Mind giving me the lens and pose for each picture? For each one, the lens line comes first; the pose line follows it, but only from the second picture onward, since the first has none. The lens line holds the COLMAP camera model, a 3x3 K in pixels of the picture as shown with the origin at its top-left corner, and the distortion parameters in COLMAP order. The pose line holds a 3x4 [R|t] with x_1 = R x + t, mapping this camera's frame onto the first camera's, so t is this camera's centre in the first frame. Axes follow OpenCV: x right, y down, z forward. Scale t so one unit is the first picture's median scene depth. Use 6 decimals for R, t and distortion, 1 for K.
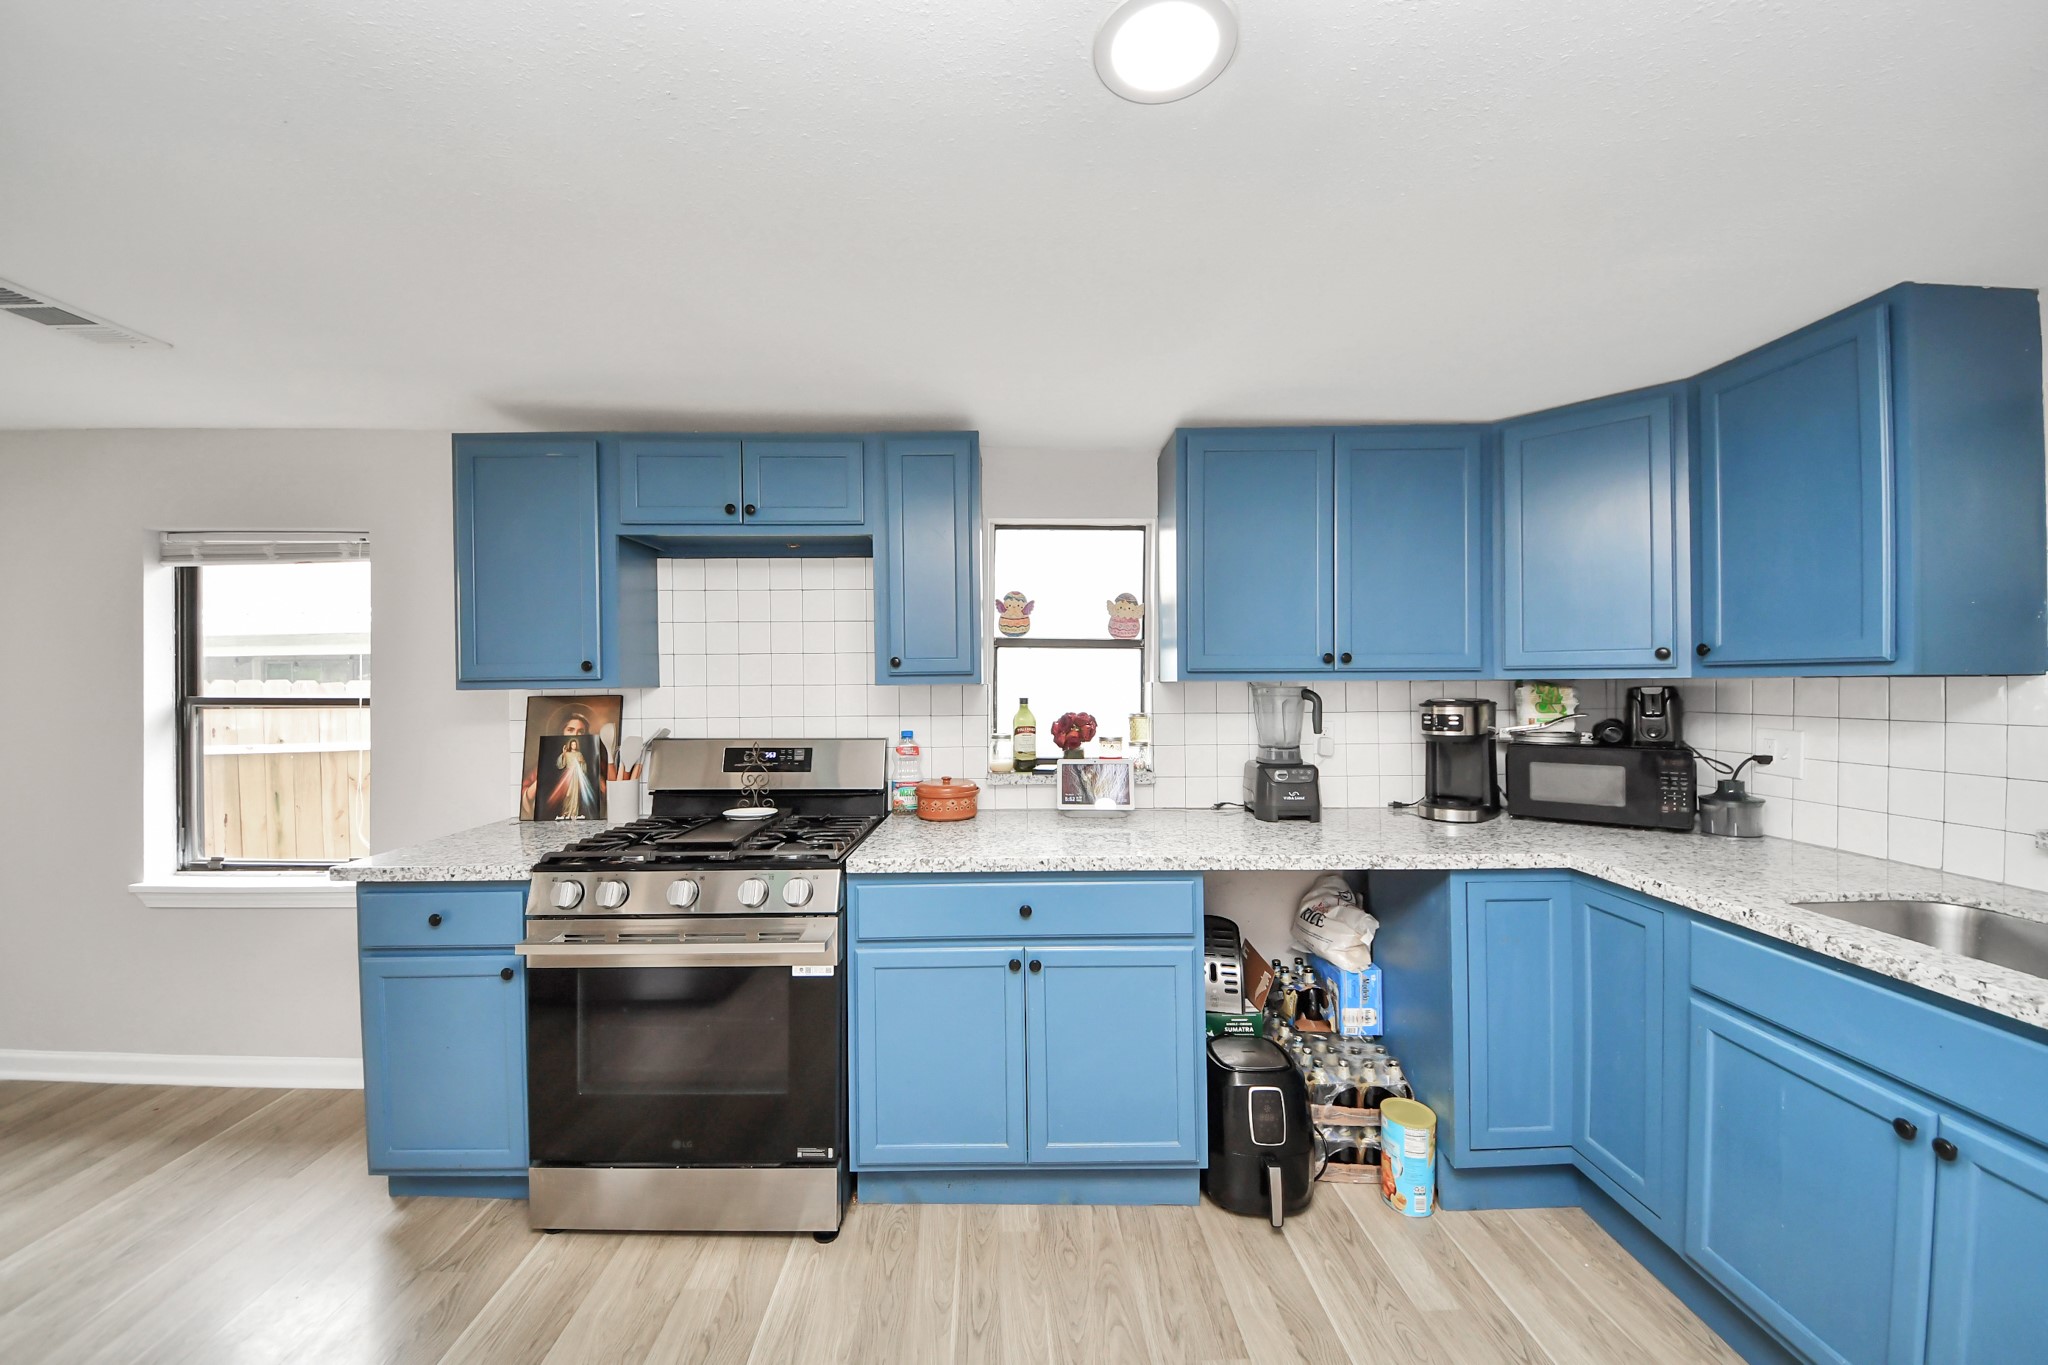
lens RADIAL K [[740.9, 0, 1016.2], [0, 740.9, 685.6], [0, 0, 1]] dist [0.020736, -0.003602]
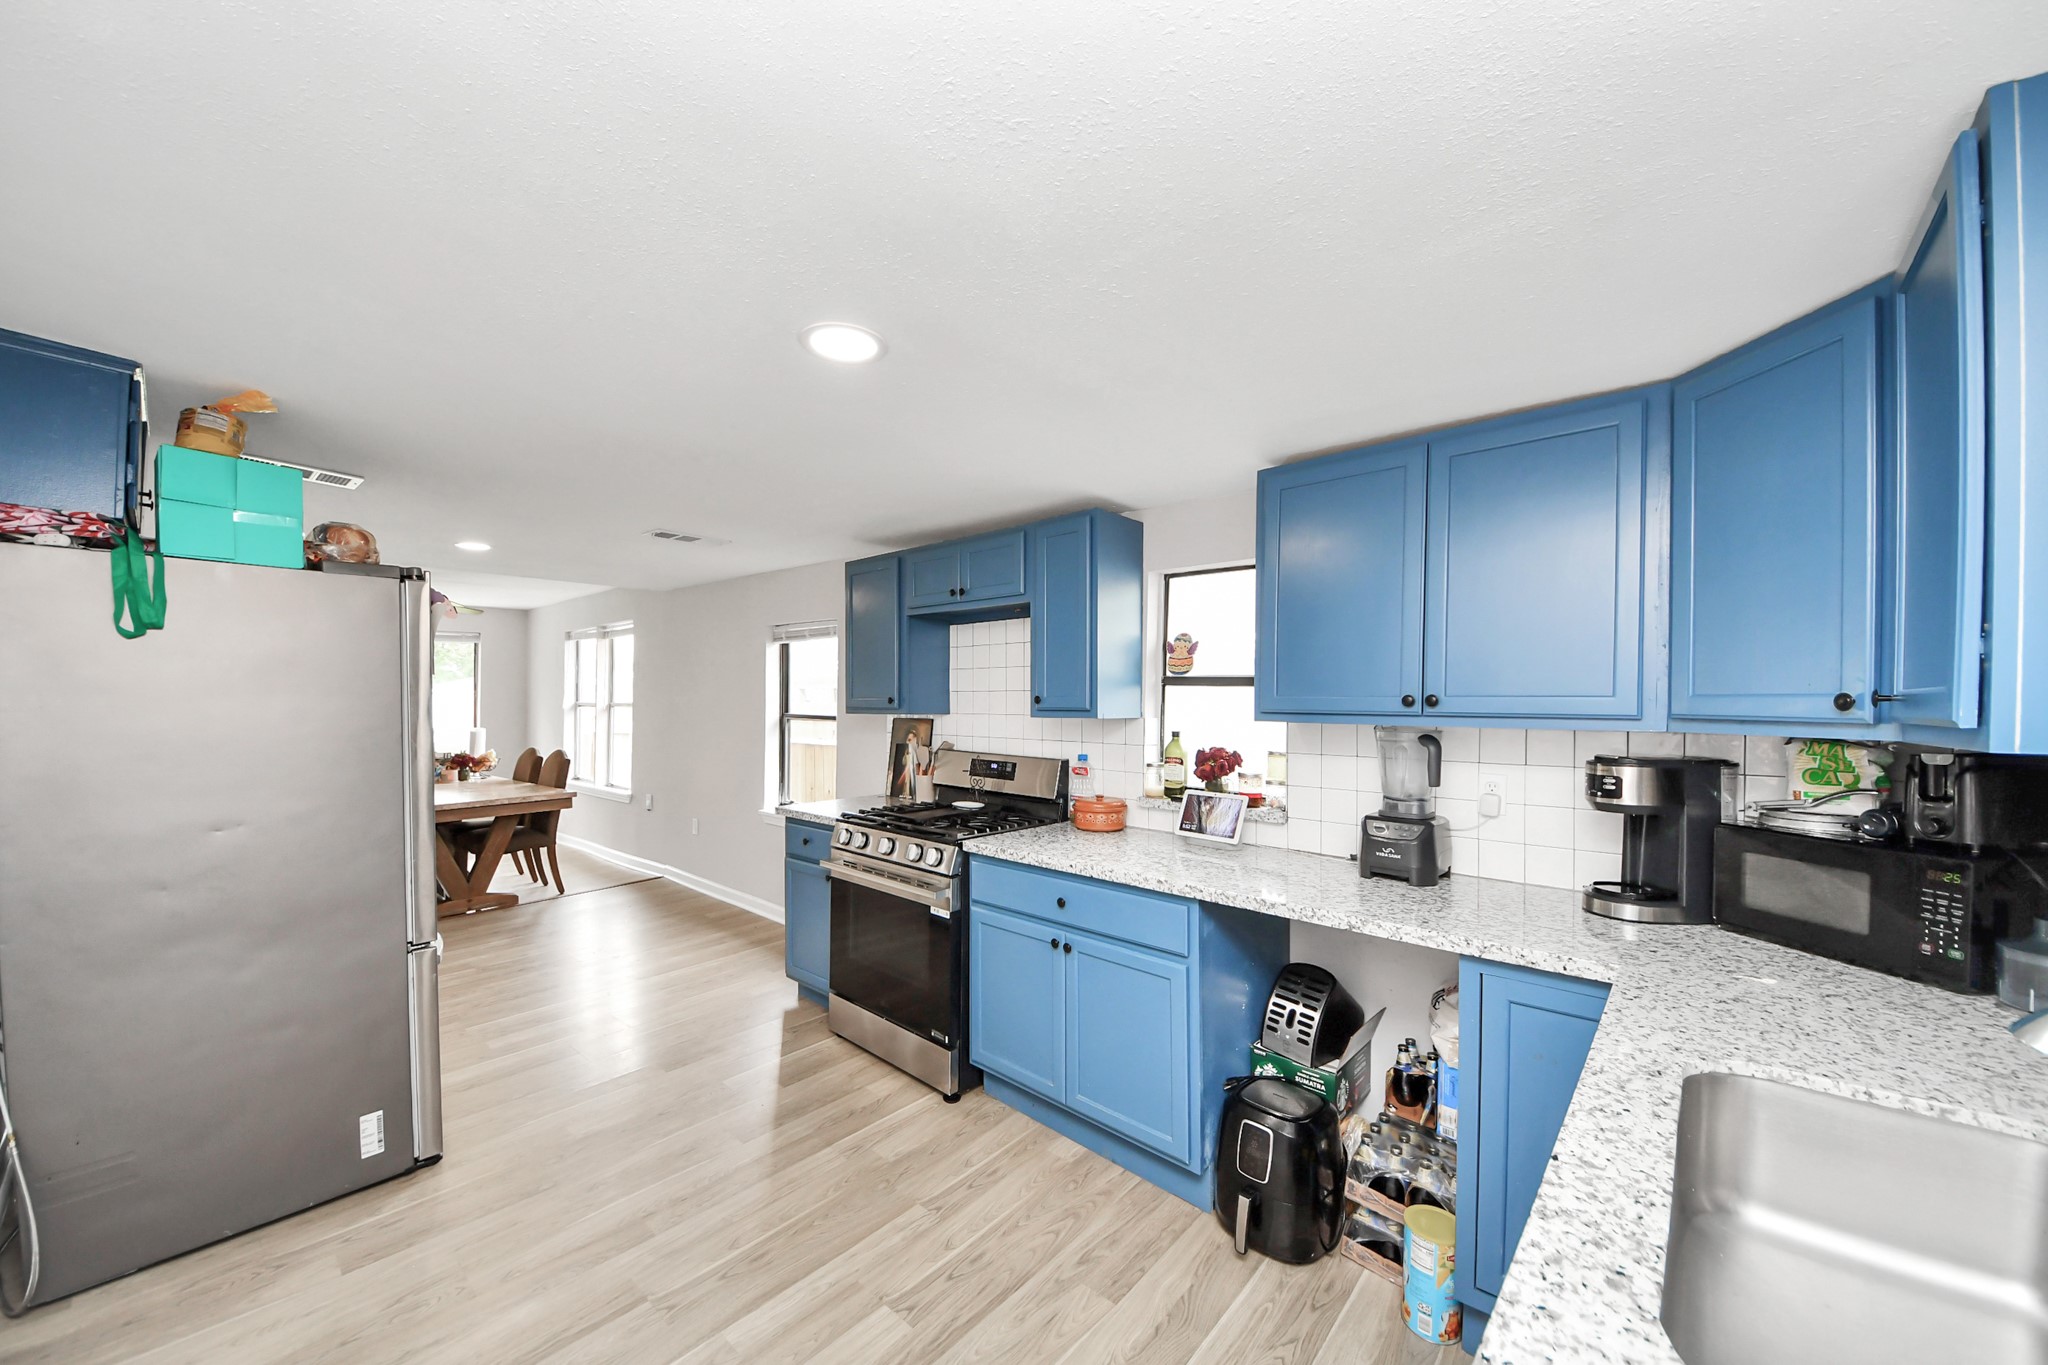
lens RADIAL K [[740.9, 0, 1008.2], [0, 740.9, 715.8], [0, 0, 1]] dist [0.020736, -0.003602]
pose [[0.733931, 0.025221, -0.678756, 0.676260], [-0.018915, 0.999682, 0.016694, -0.023994], [0.678961, 0.000587, 0.734174, 0.022452]]
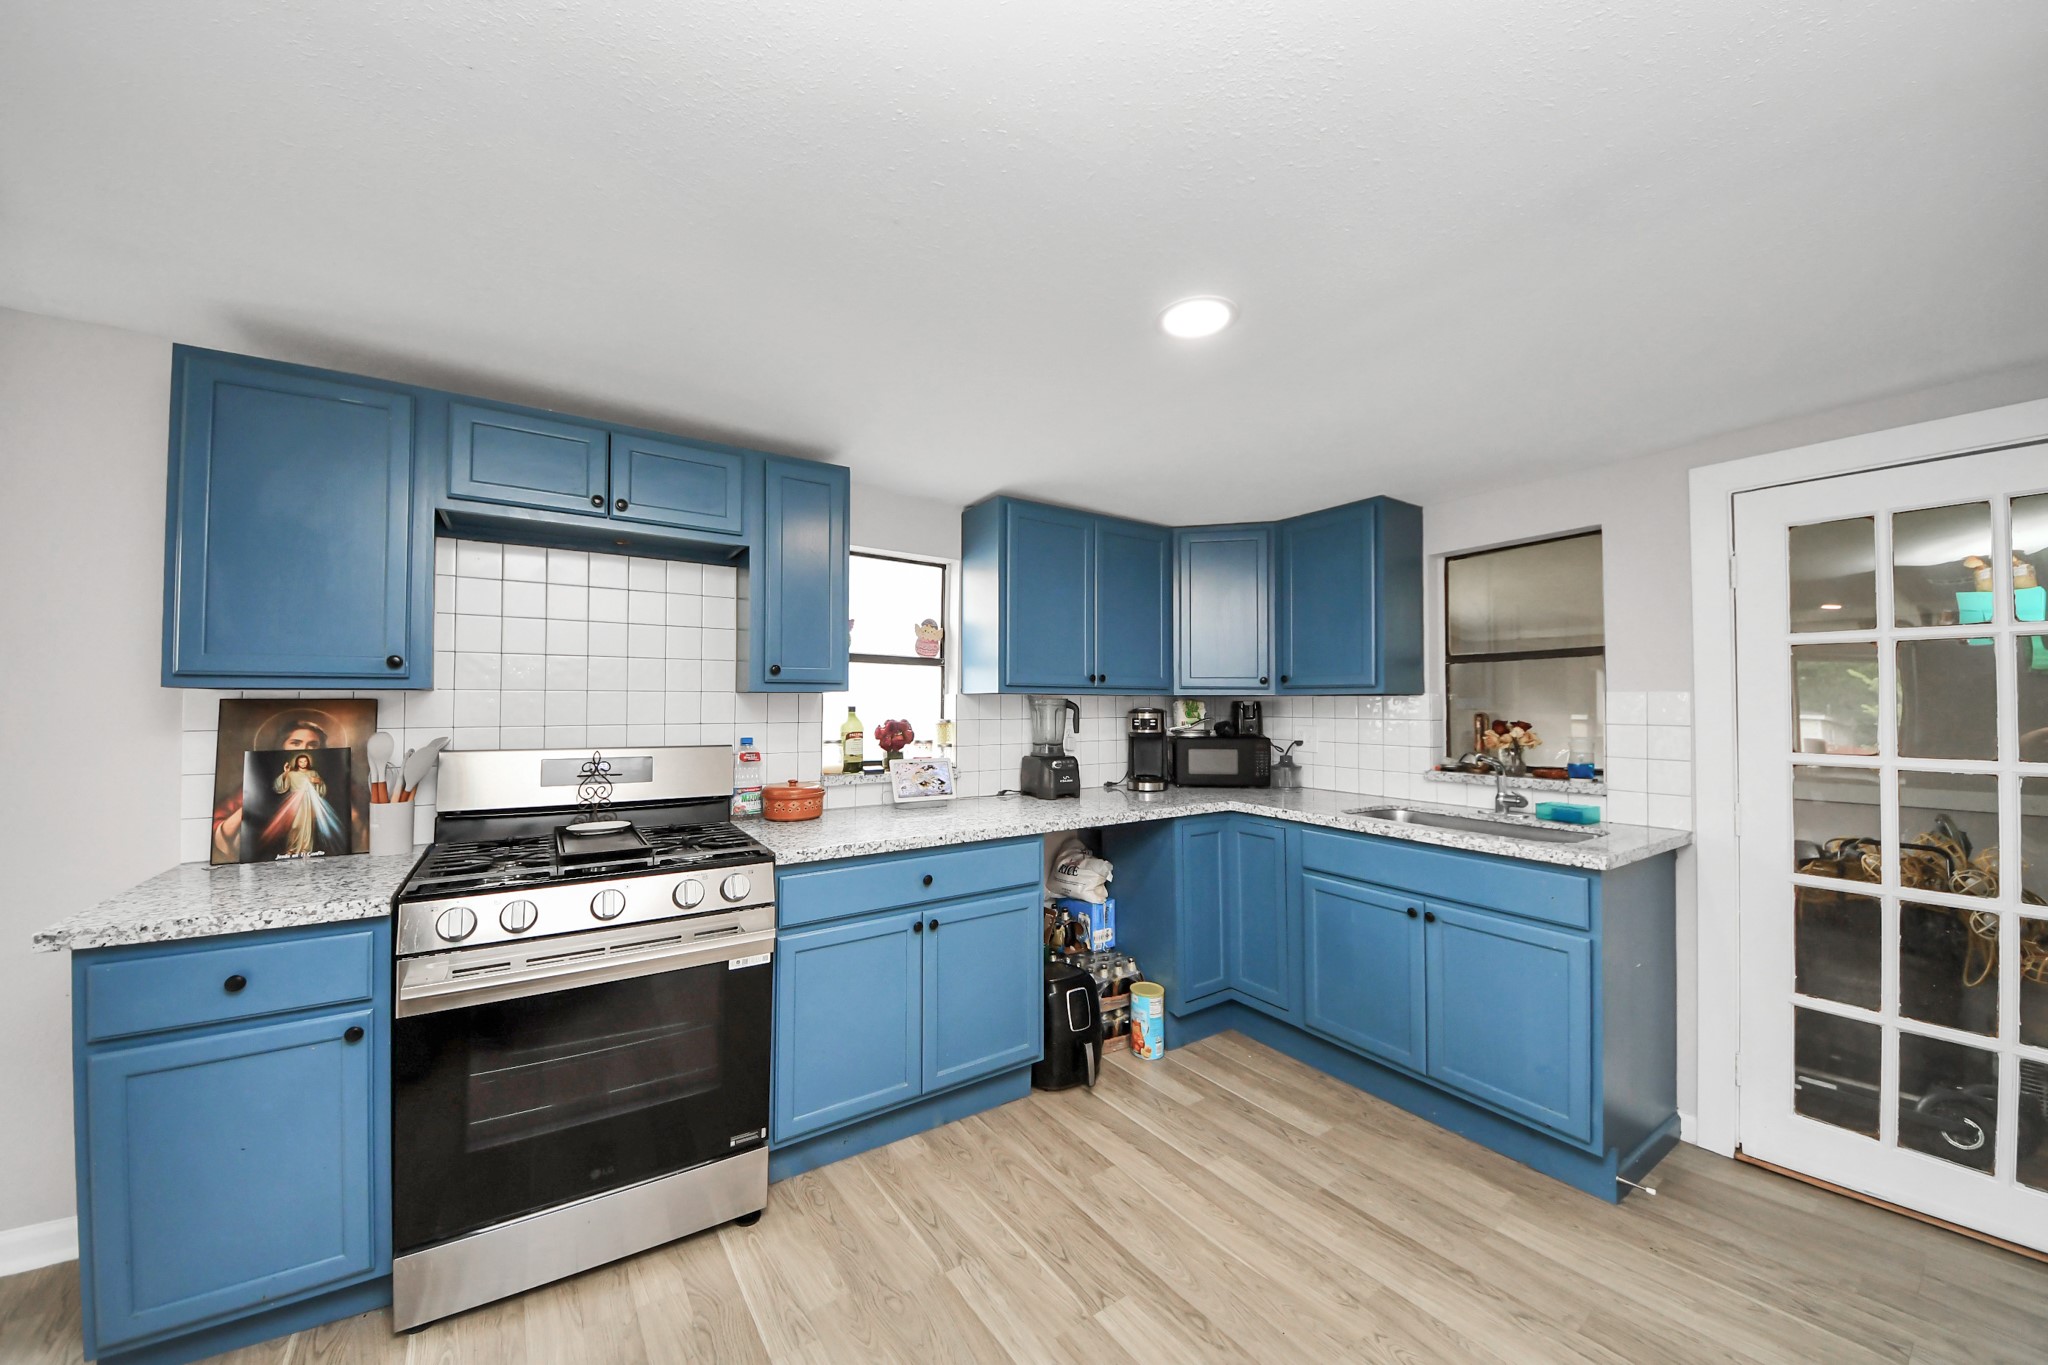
lens RADIAL K [[740.9, 0, 1004.4], [0, 740.9, 684.1], [0, 0, 1]] dist [0.020736, -0.003602]
pose [[0.838918, 0.024871, 0.543690, -0.468904], [-0.007015, 0.999366, -0.034891, 0.023997], [-0.544213, 0.025457, 0.838561, -0.071119]]
